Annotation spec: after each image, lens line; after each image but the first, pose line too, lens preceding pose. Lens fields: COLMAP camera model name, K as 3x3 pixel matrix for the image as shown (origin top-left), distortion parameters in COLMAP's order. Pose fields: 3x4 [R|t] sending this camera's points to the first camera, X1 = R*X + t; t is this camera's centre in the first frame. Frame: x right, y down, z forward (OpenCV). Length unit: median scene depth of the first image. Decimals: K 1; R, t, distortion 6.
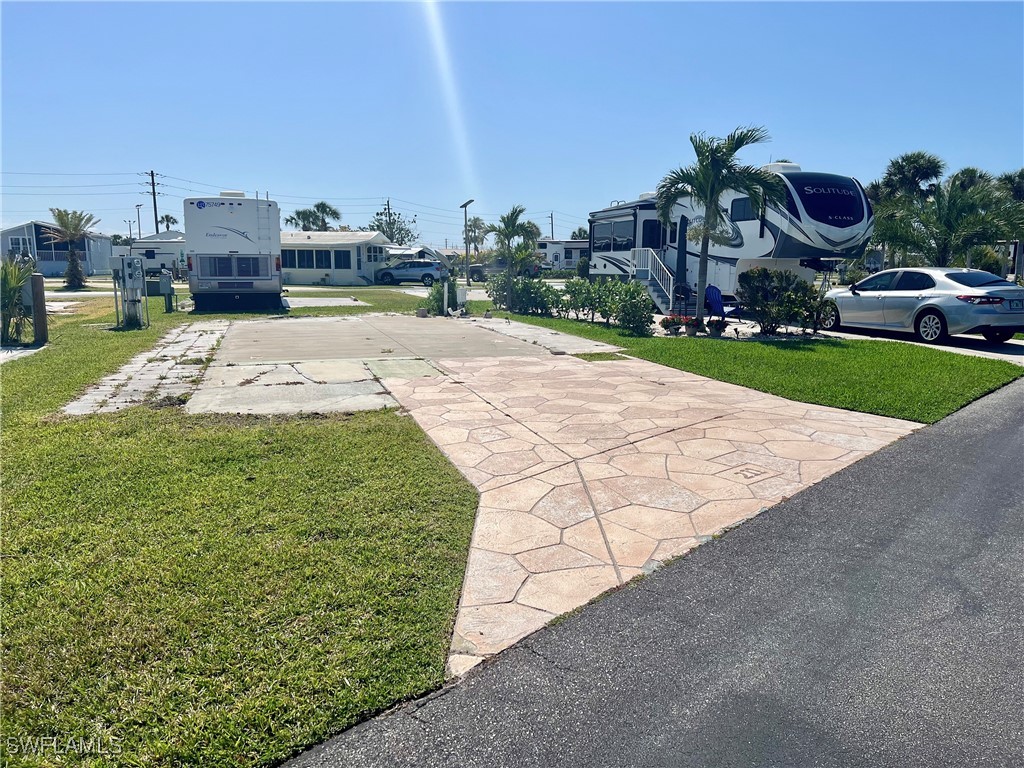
lens RADIAL K [[770.1, 0, 512.5], [0, 770.1, 385.1], [0, 0, 1]] dist [0.004069, -0.005163]
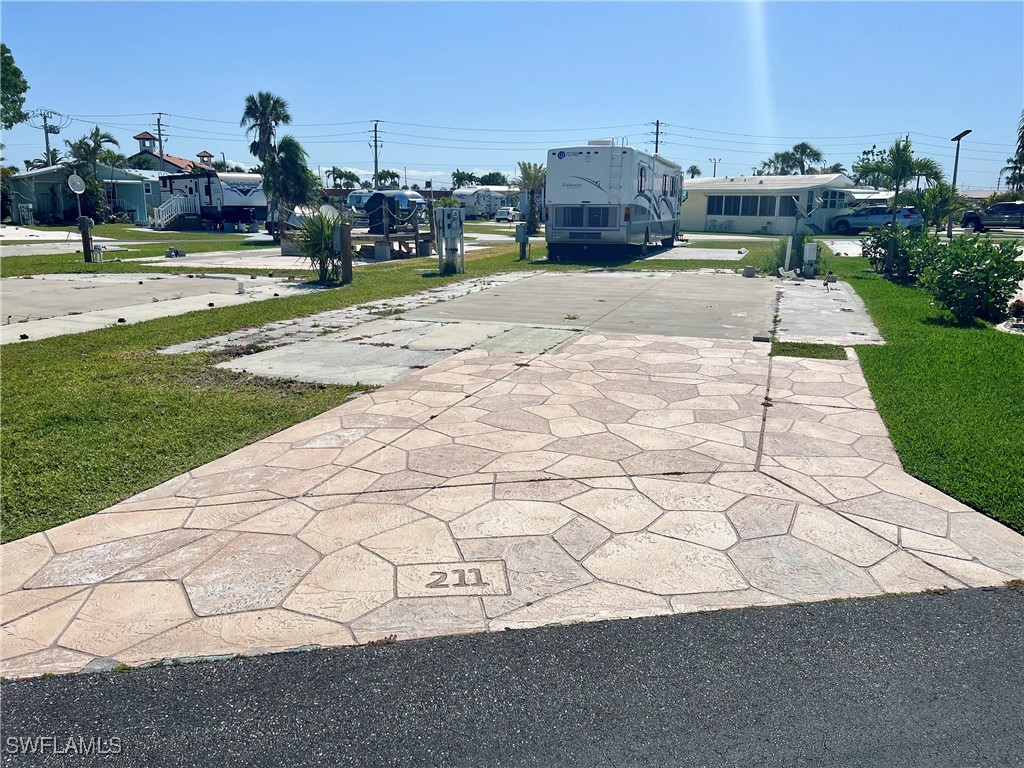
lens RADIAL K [[770.1, 0, 512.0], [0, 770.1, 382.9], [0, 0, 1]] dist [0.004069, -0.005163]
pose [[0.799107, 0.129396, -0.587098, 0.097626], [-0.090323, 0.991319, 0.095546, -0.014908], [0.594365, -0.023323, 0.803857, 0.075539]]
